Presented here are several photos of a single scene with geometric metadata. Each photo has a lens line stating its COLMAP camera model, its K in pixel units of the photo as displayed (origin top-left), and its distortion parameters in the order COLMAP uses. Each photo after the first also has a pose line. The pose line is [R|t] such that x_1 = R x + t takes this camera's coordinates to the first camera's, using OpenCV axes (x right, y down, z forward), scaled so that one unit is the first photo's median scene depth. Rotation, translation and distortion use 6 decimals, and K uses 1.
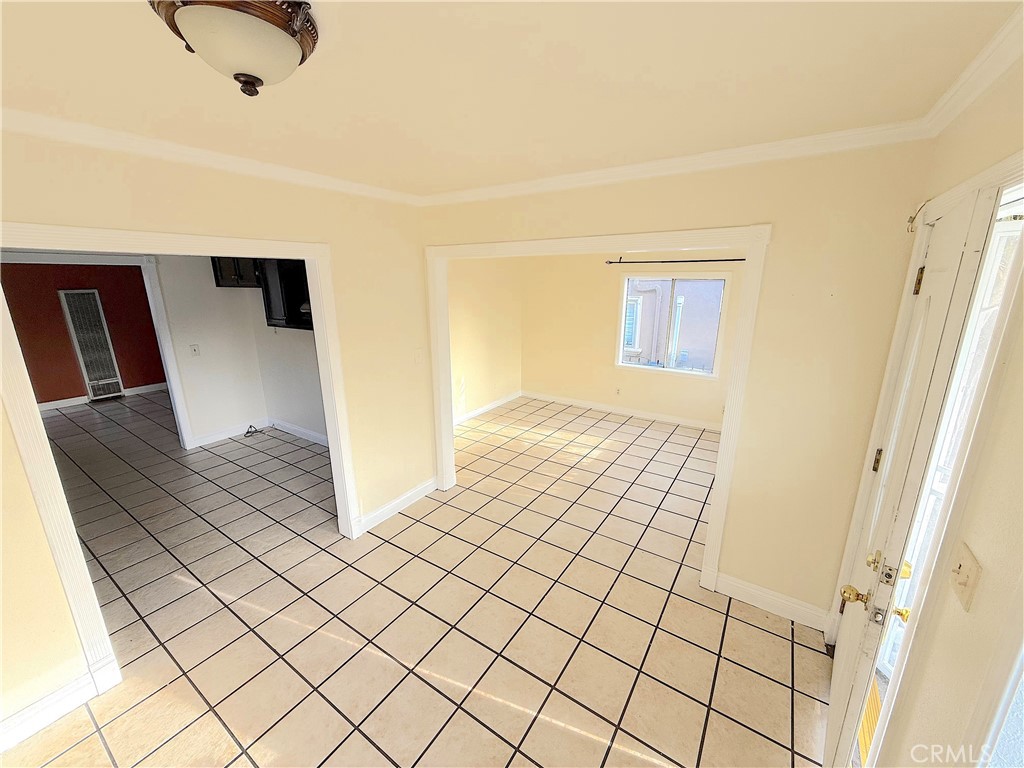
lens RADIAL K [[404.5, 0, 509.4], [0, 404.5, 383.6], [0, 0, 1]] dist [-0.002721, 0.000631]
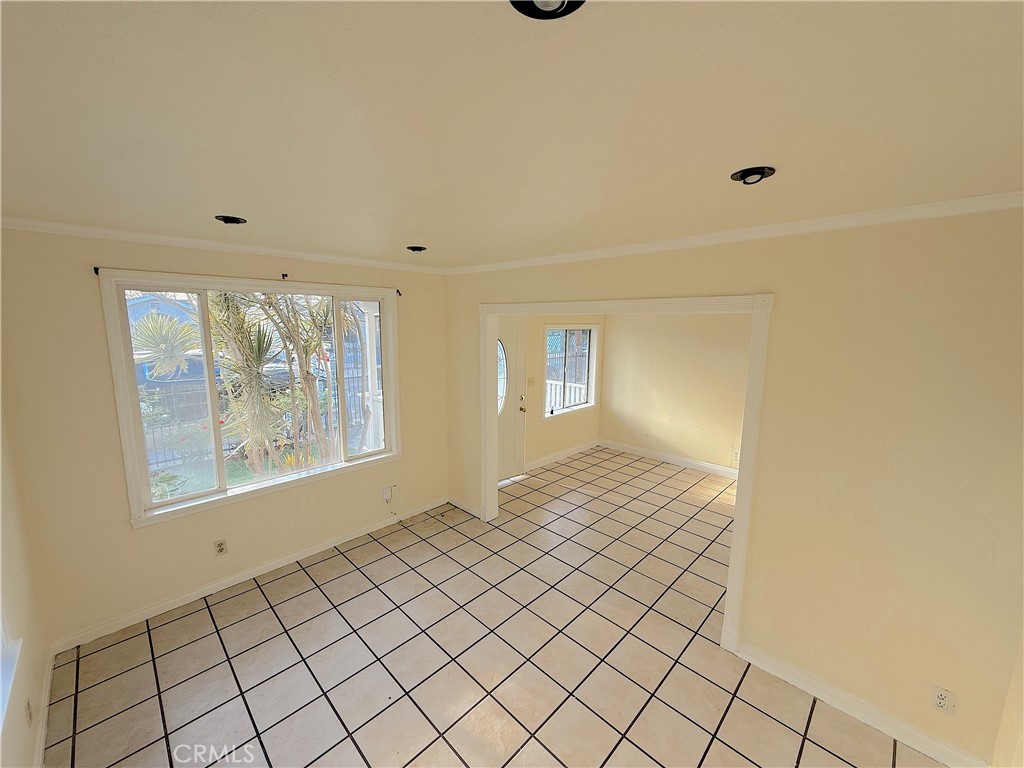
lens RADIAL K [[404.5, 0, 510.6], [0, 404.5, 383.9], [0, 0, 1]] dist [-0.002721, 0.000631]
pose [[-0.983360, -0.027703, 0.179542, 0.096843], [0.044614, 0.921212, 0.386495, -0.414522], [-0.176104, 0.388074, -0.904647, 1.510914]]
